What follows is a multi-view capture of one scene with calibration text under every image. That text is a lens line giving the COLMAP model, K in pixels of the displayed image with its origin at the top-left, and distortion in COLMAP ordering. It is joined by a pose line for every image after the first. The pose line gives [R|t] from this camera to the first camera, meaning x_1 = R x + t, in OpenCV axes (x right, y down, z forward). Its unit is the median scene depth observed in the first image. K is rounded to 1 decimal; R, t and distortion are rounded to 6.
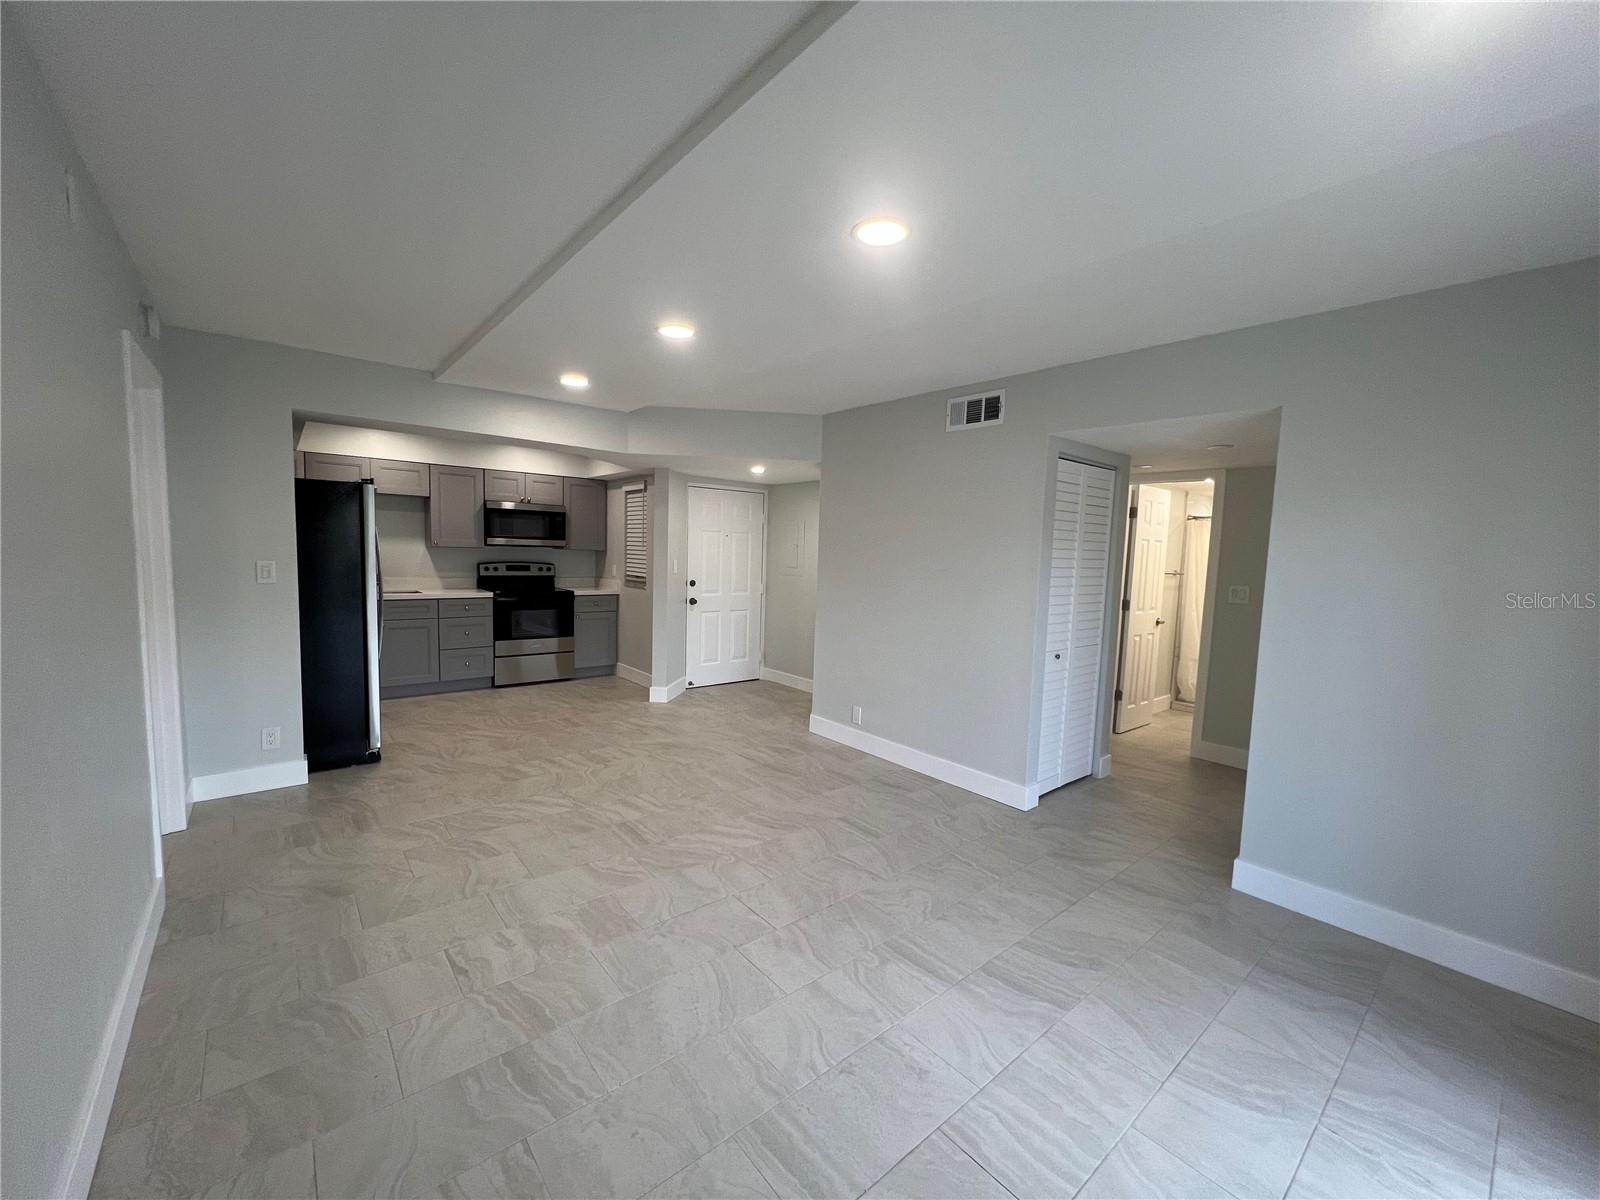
lens RADIAL K [[641.9, 0, 799.8], [0, 641.9, 603.7], [0, 0, 1]] dist [-0.000881, 0.000158]
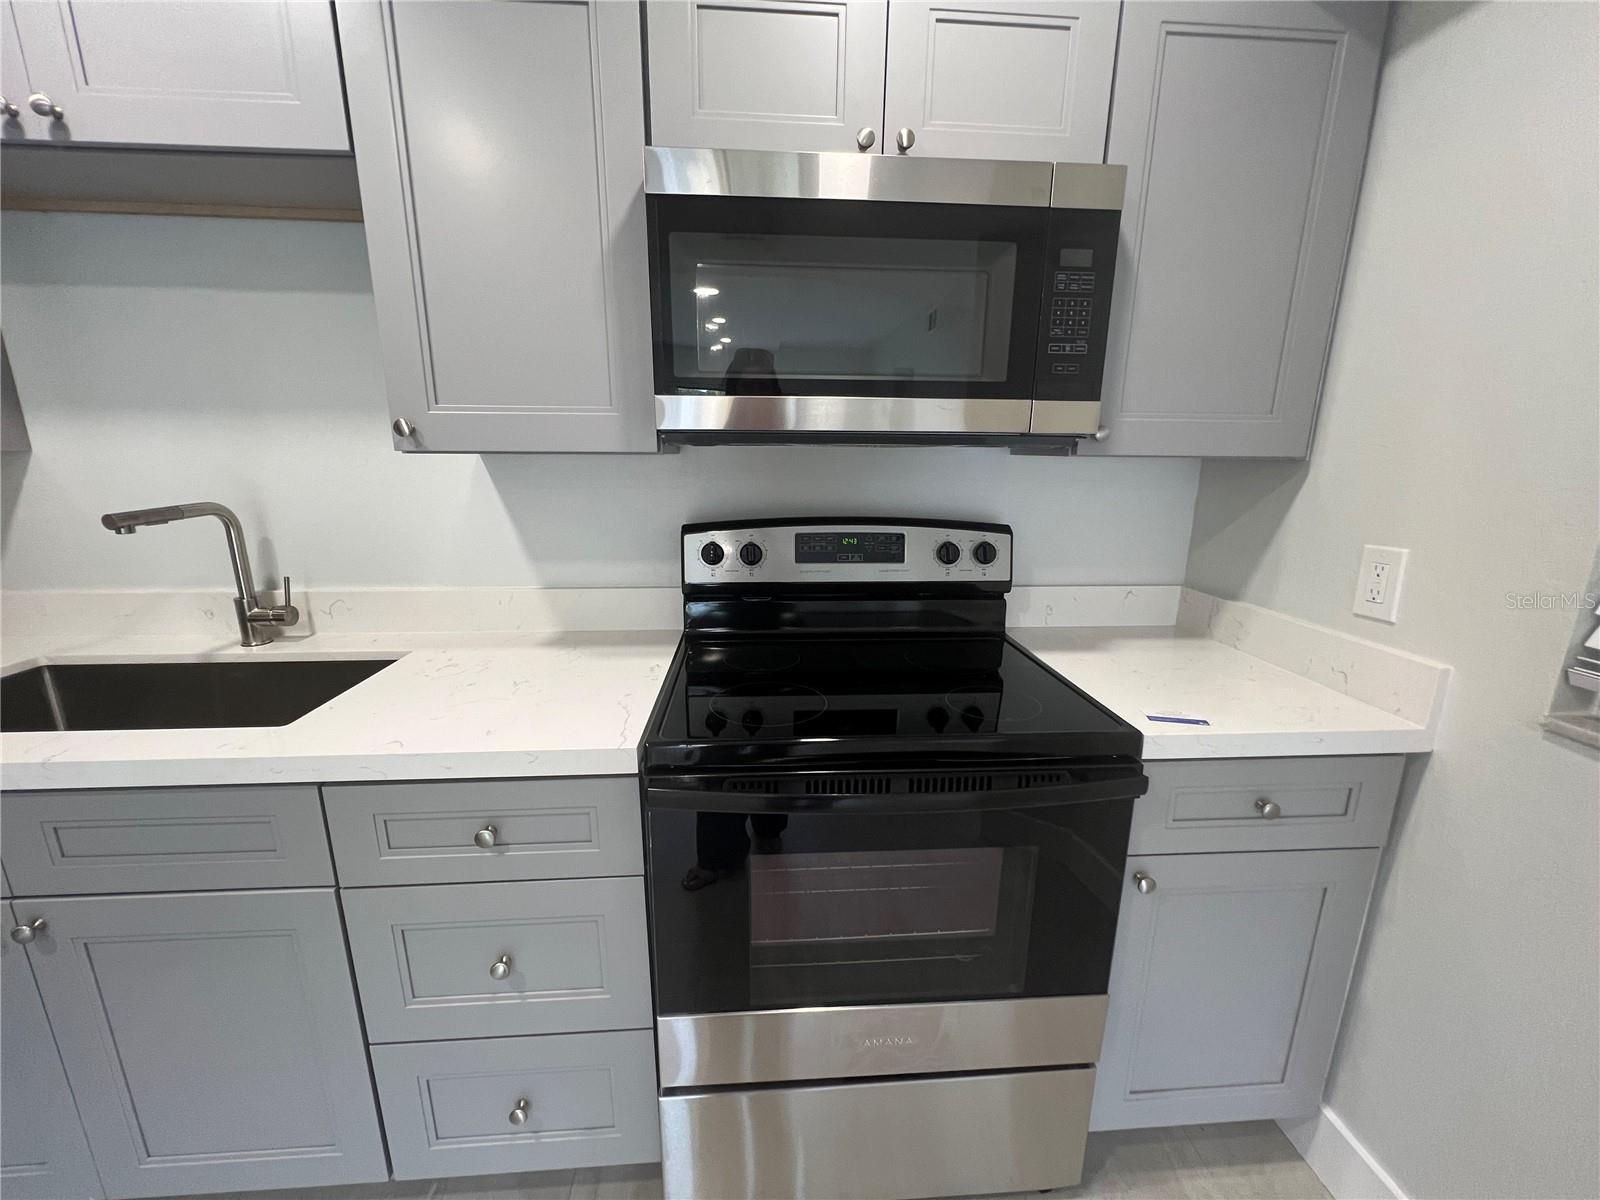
lens RADIAL K [[639.8, 0, 799.3], [0, 639.8, 605.1], [0, 0, 1]] dist [-0.003231, -0.000049]
pose [[0.810856, 0.111385, -0.574548, -0.495253], [-0.031741, 0.988647, 0.146869, -0.102728], [0.584384, -0.100853, 0.805186, 1.235961]]
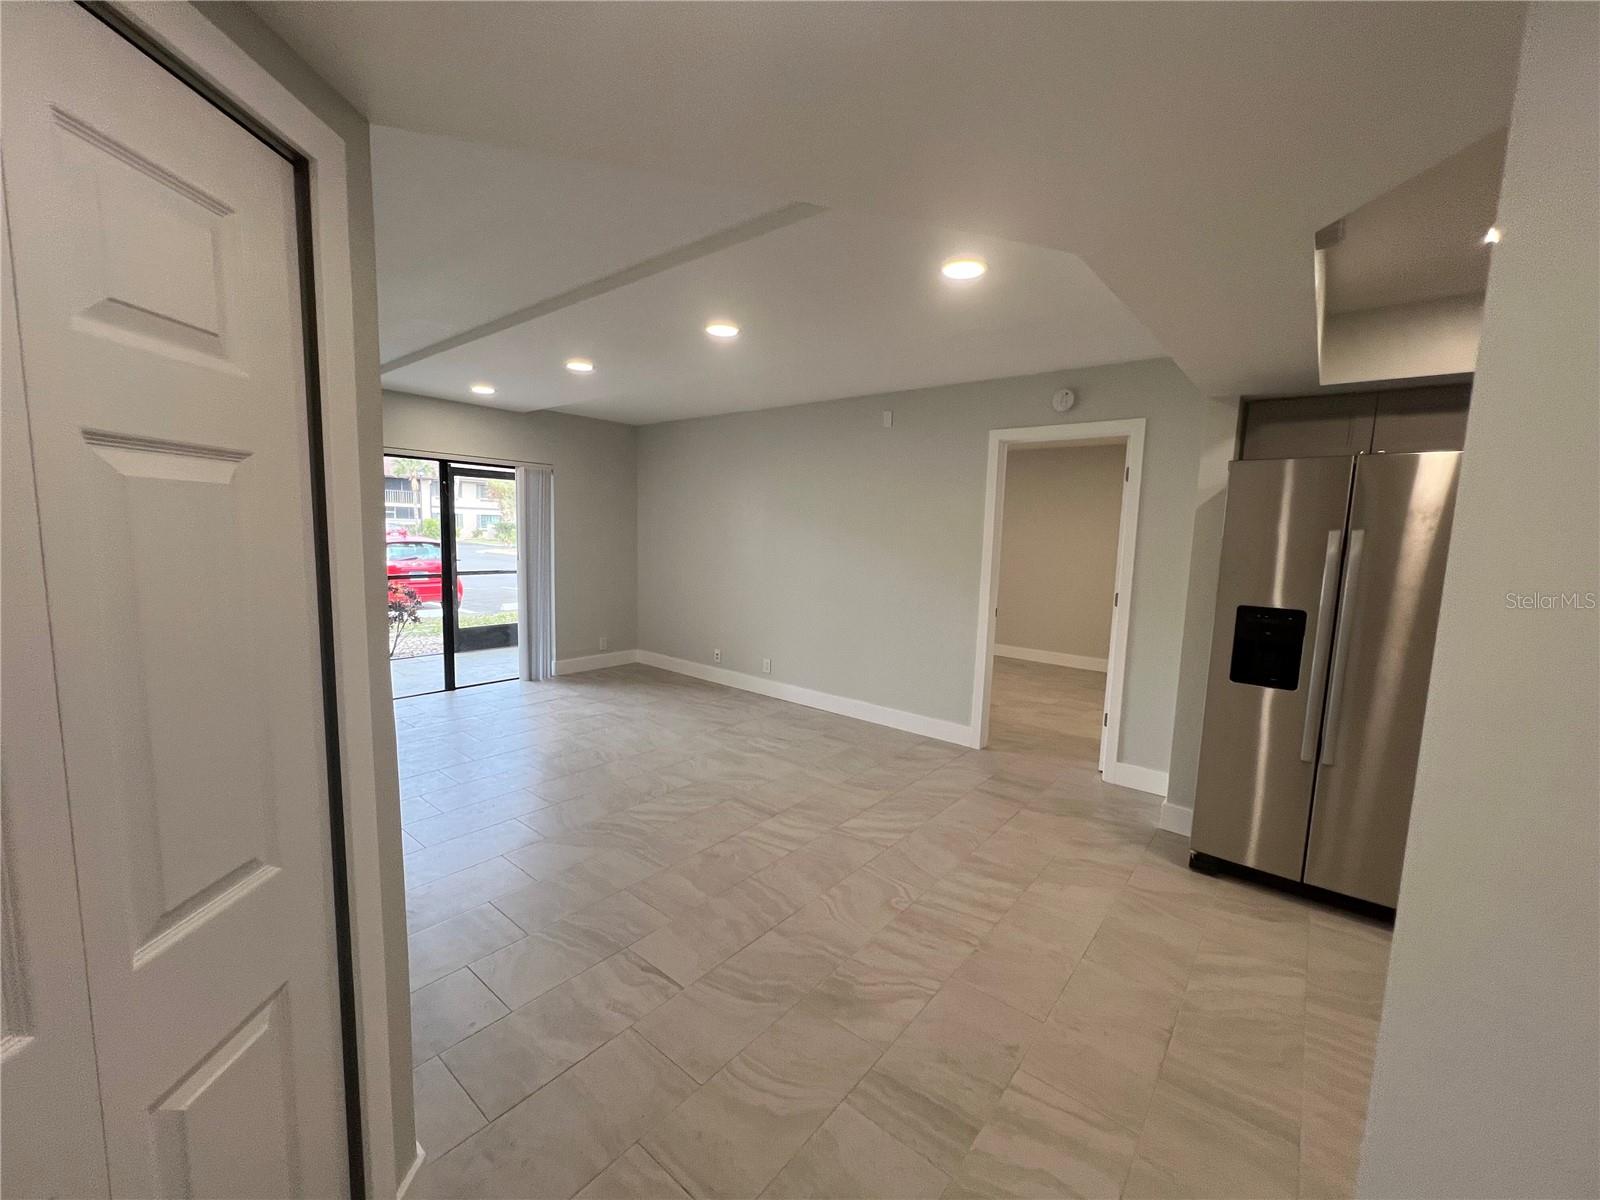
lens RADIAL K [[640.4, 0, 802.4], [0, 640.4, 603.6], [0, 0, 1]] dist [-0.003002, -0.000184]
pose [[-0.979548, -0.040257, -0.197141, -0.084874], [-0.079181, 0.977851, 0.193747, -0.127282], [0.184974, 0.205394, -0.961040, 1.412726]]
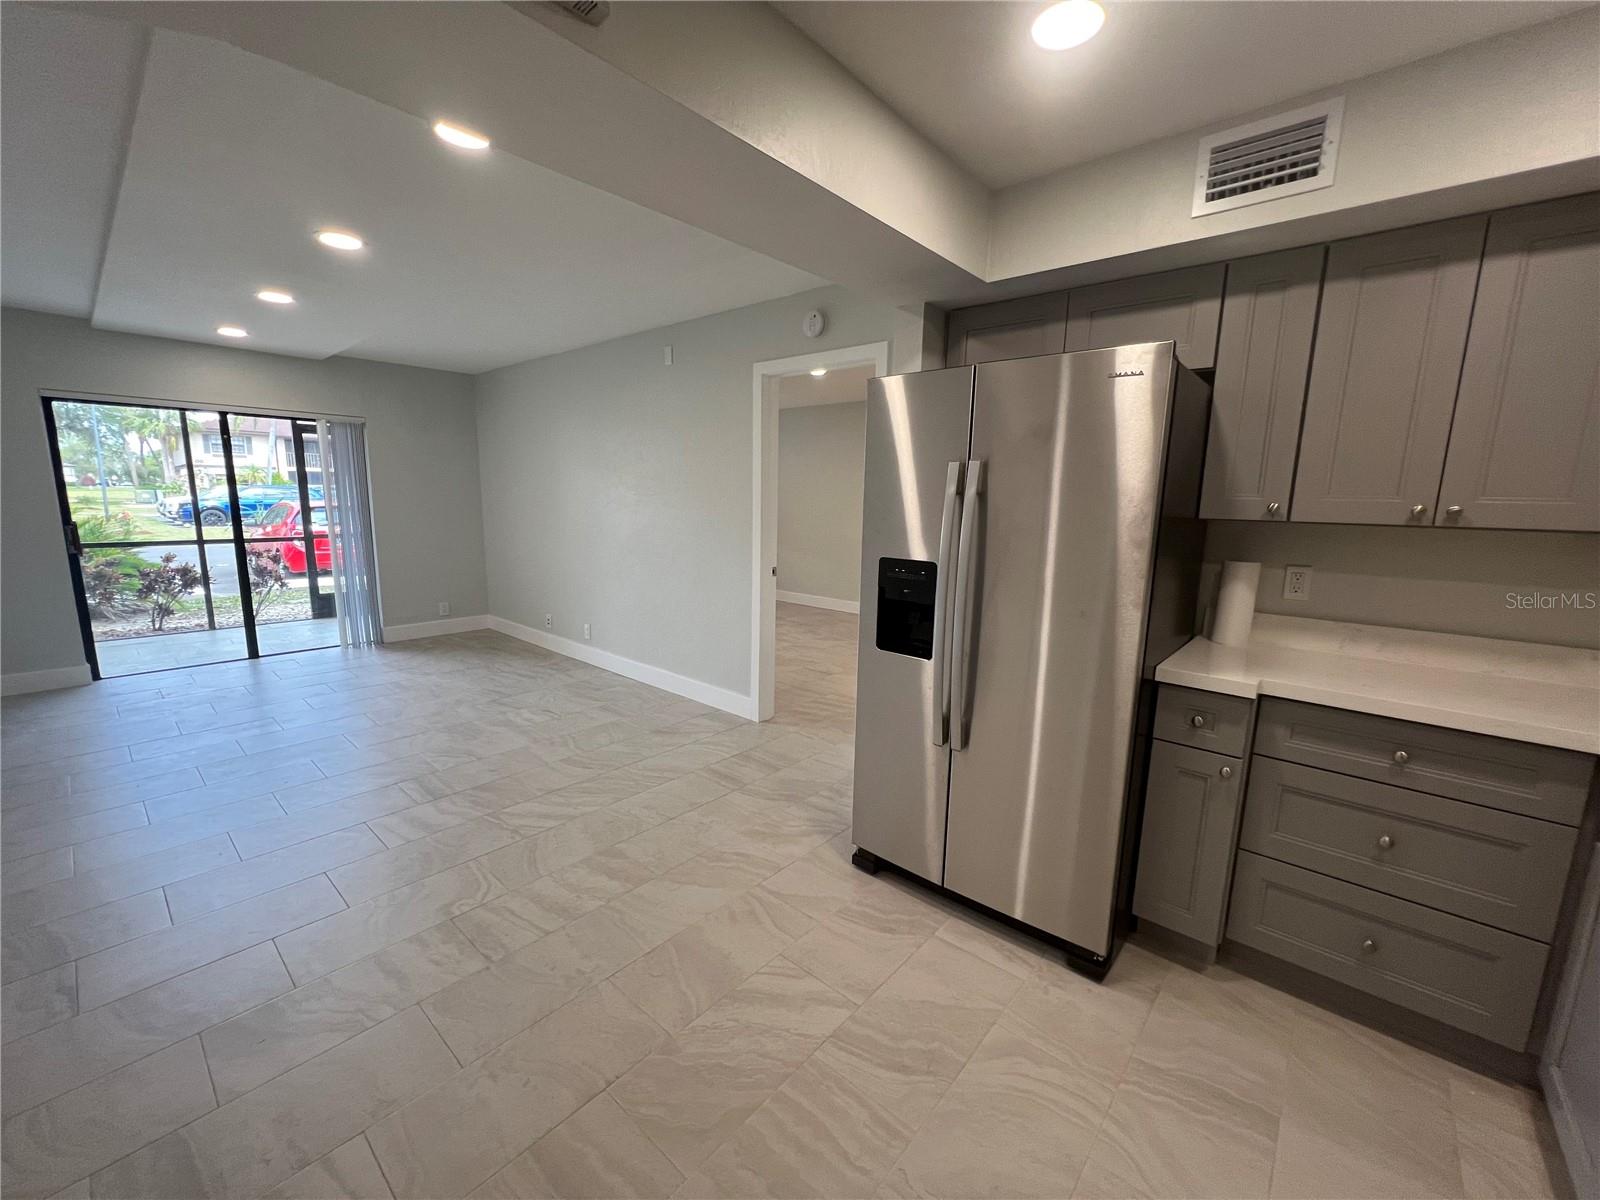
lens RADIAL K [[641.9, 0, 799.8], [0, 641.9, 603.7], [0, 0, 1]] dist [-0.000881, 0.000158]
pose [[-0.986160, -0.024277, -0.164008, -0.461495], [-0.065222, 0.966268, 0.249143, -0.126728], [0.152427, 0.256392, -0.954478, 1.385822]]
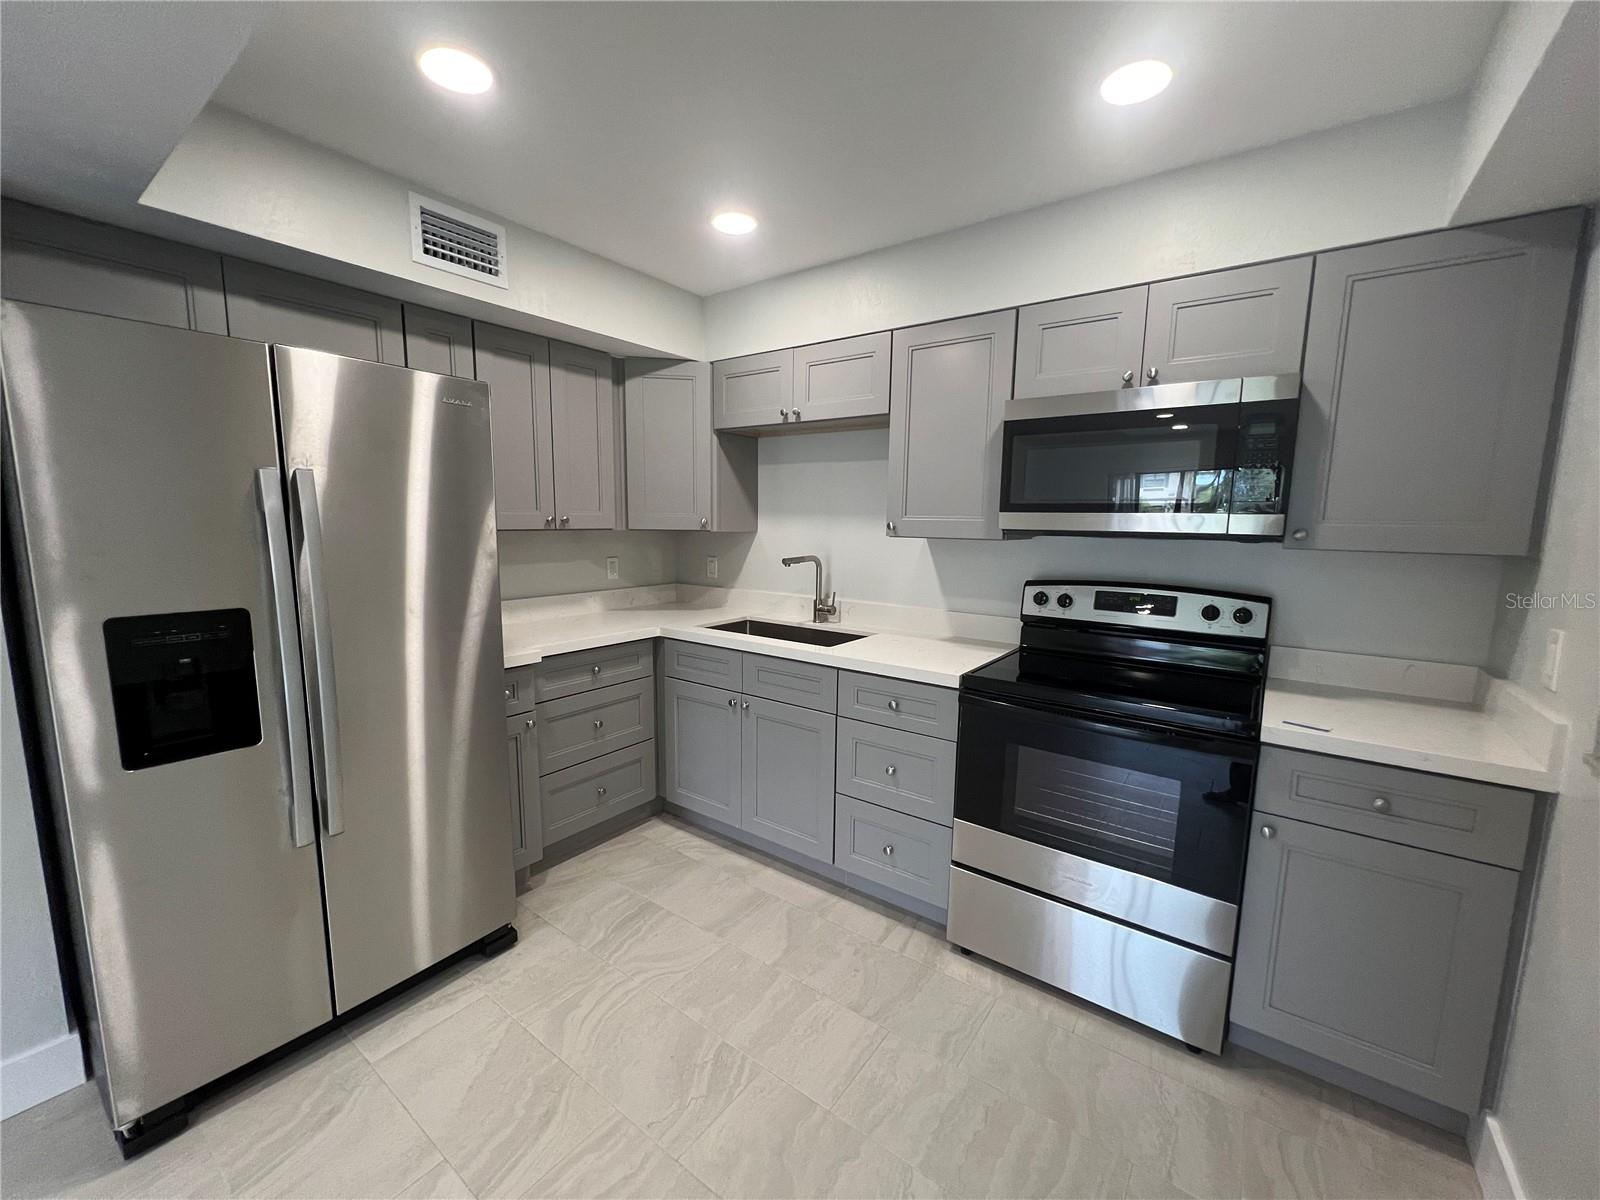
lens RADIAL K [[641.9, 0, 799.8], [0, 641.9, 603.7], [0, 0, 1]] dist [-0.000881, 0.000158]
pose [[0.240574, 0.100178, -0.965447, -0.247246], [-0.090446, 0.992646, 0.080463, -0.100429], [0.966408, 0.067964, 0.247866, 1.143939]]
